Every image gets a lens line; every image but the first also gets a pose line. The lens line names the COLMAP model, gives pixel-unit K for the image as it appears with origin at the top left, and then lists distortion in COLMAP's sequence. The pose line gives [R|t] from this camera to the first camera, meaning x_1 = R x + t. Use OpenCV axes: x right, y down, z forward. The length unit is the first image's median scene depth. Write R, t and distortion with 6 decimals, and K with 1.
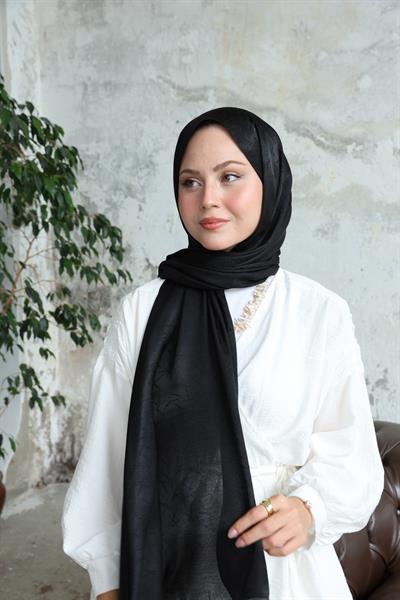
lens RADIAL K [[796.1, 0, 200.9], [0, 796.1, 308.3], [0, 0, 1]] dist [0.065982, 0.071169]
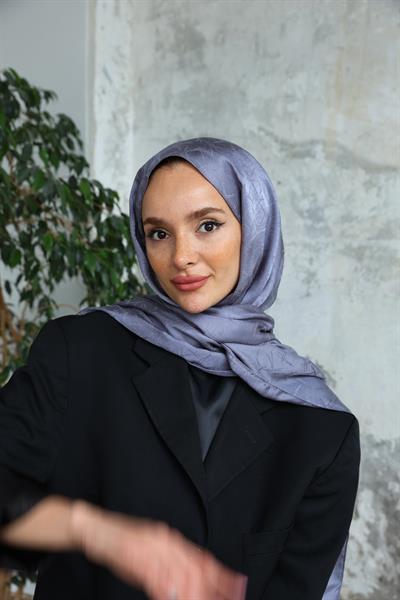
lens RADIAL K [[934.8, 0, 200.0], [0, 934.8, 300.0], [0, 0, 1]] dist [0.105866, 0.050648]
pose [[0.971744, 0.038837, -0.232822, 0.124056], [-0.059473, 0.994833, -0.082280, -0.035048], [0.228423, 0.093802, 0.969033, 0.080917]]
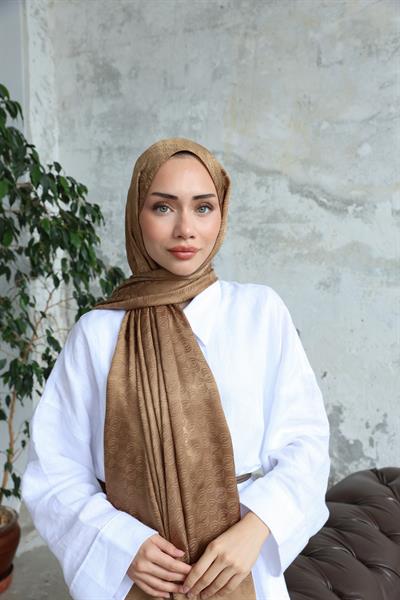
lens RADIAL K [[682.5, 0, 201.2], [0, 682.5, 305.8], [0, 0, 1]] dist [0.015734, 0.067377]
pose [[0.998761, 0.005062, 0.049502, -0.058183], [-0.002166, 0.998291, -0.058391, -0.013387], [-0.049713, 0.058212, 0.997066, 0.088111]]
